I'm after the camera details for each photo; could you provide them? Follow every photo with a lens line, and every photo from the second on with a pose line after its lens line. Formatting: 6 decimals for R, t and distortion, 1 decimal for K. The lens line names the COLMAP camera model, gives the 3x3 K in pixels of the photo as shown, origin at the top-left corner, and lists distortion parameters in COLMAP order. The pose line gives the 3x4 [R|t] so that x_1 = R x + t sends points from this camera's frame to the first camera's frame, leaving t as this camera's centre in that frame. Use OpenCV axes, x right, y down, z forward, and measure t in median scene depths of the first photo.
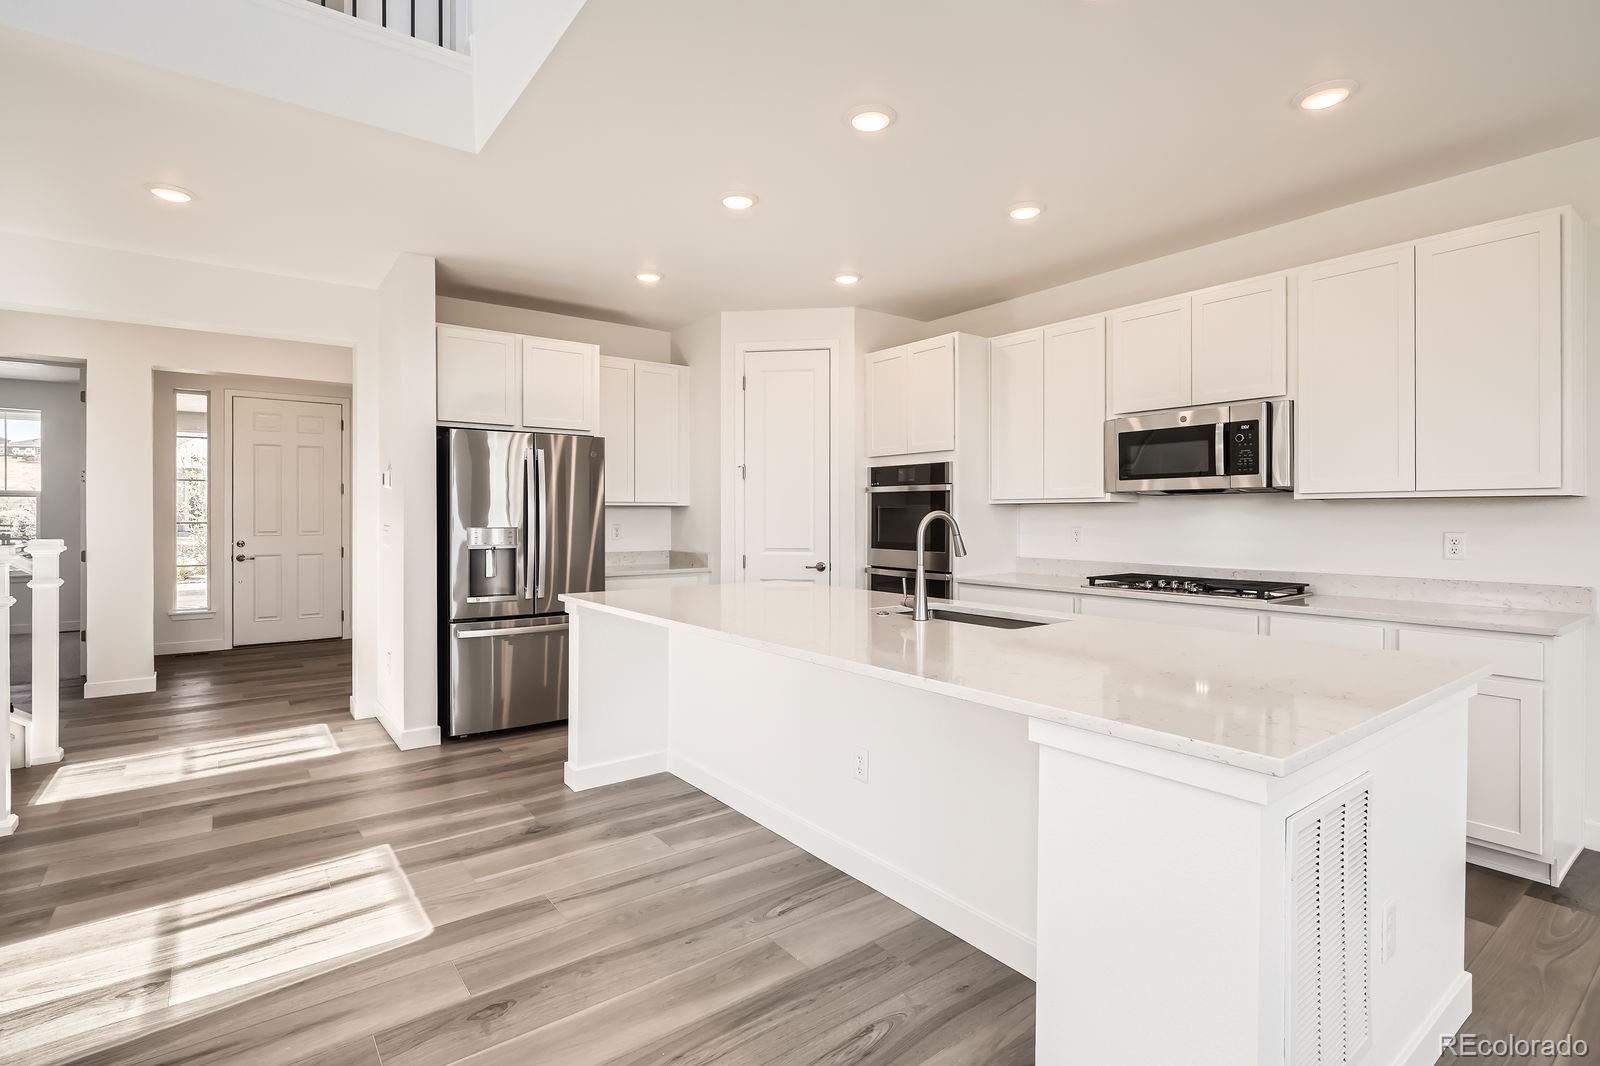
lens RADIAL K [[772.8, 0, 807.6], [0, 772.8, 517.4], [0, 0, 1]] dist [-0.000650, -0.000040]
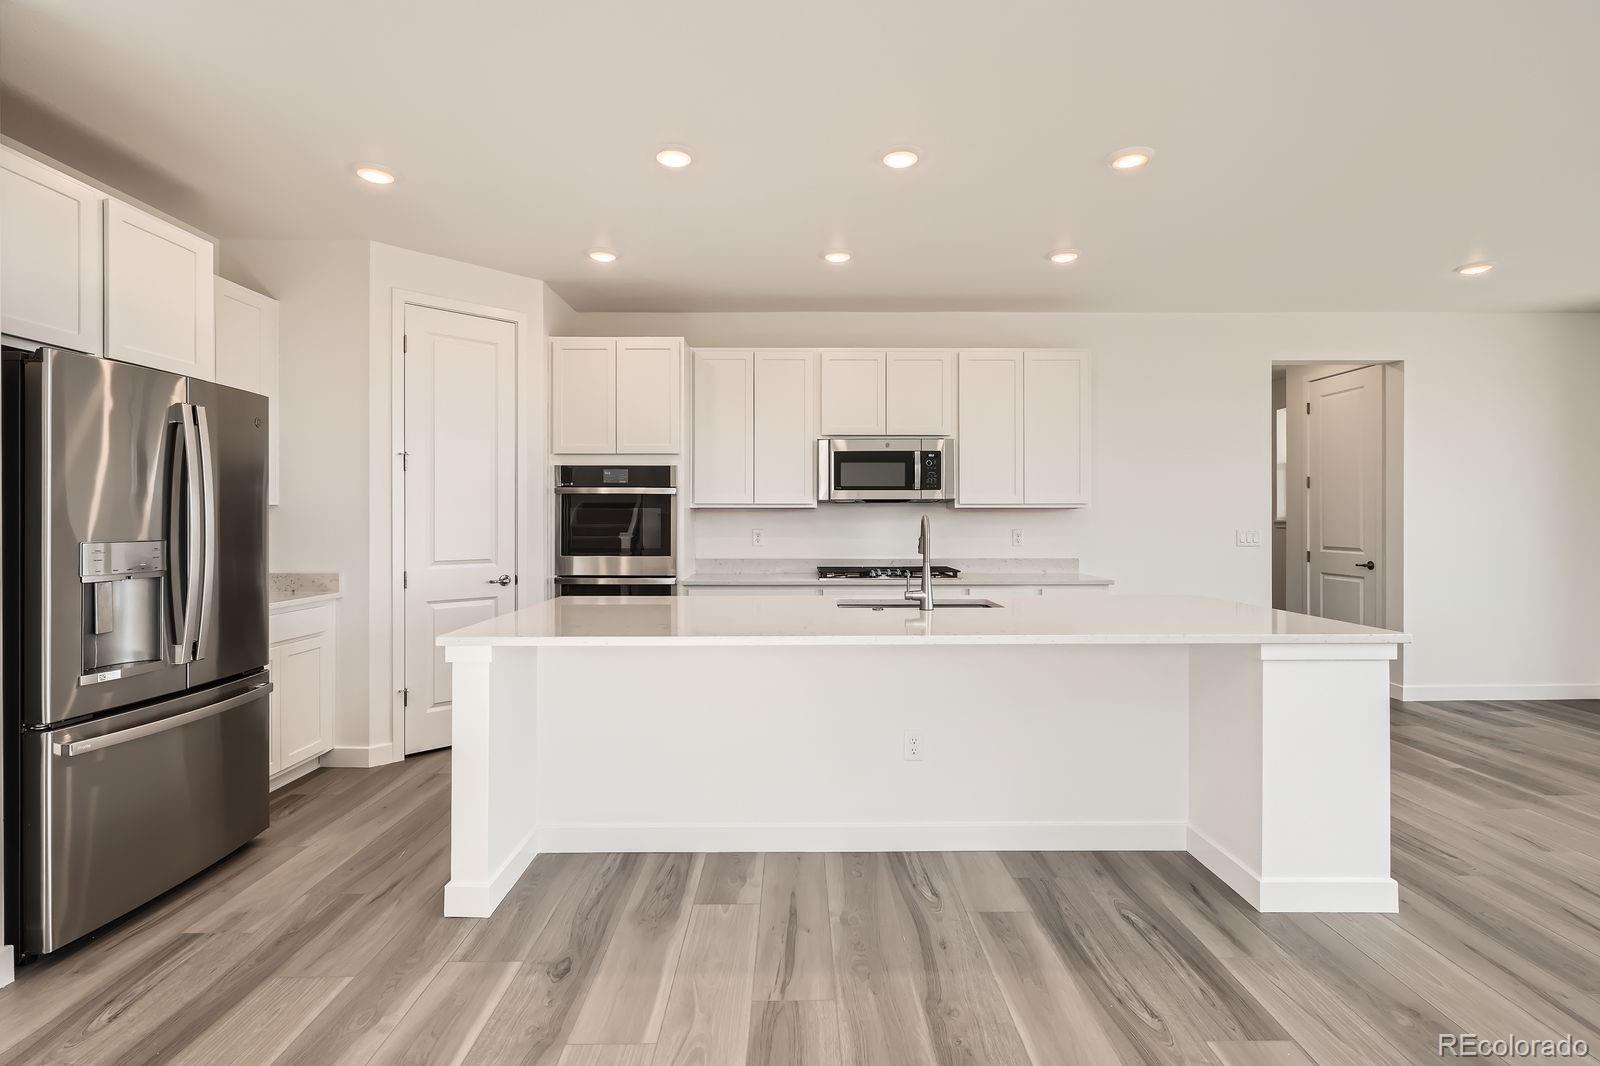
lens RADIAL K [[772.8, 0, 807.6], [0, 772.8, 517.4], [0, 0, 1]] dist [-0.000650, -0.000040]
pose [[0.595173, 0.001883, 0.803595, -0.649742], [0.003024, 0.999985, -0.004583, 0.000135], [-0.803592, 0.005158, 0.595158, 0.335318]]
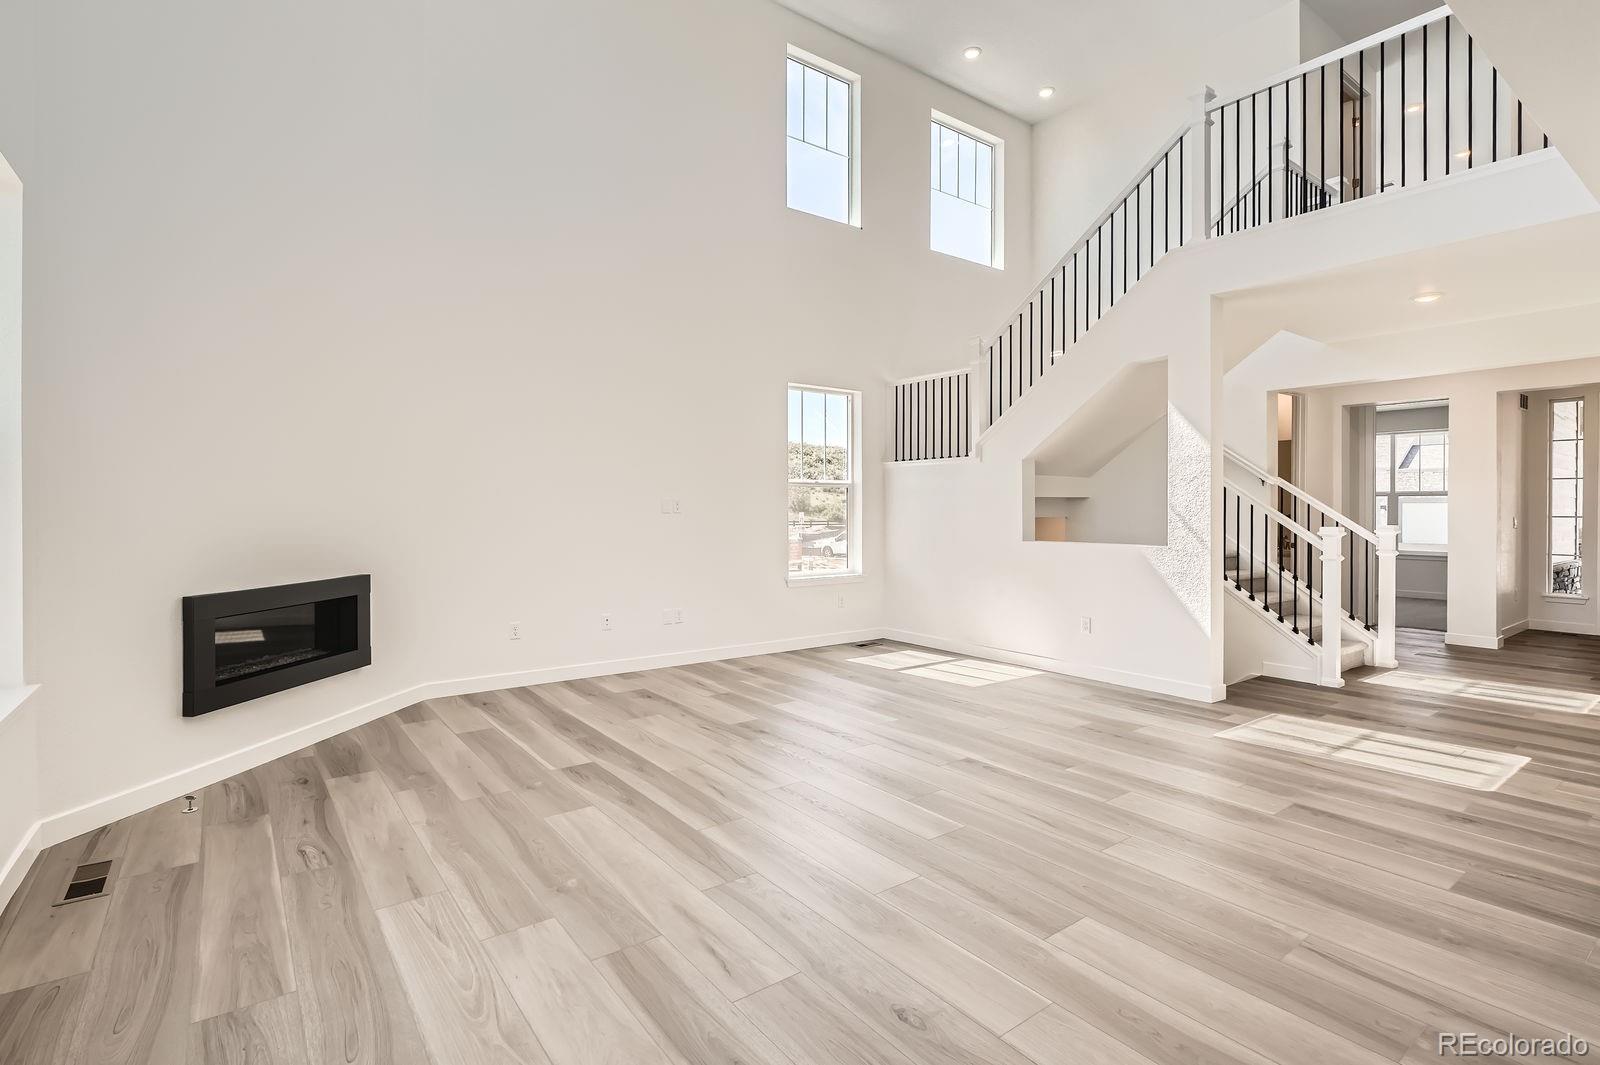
lens RADIAL K [[772.8, 0, 807.6], [0, 772.8, 516.9], [0, 0, 1]] dist [-0.000650, -0.000040]
pose [[-0.003757, 0.010220, -0.999941, 0.635017], [-0.000657, 0.999948, 0.010223, -0.005494], [0.999993, 0.000696, -0.003750, -0.193349]]
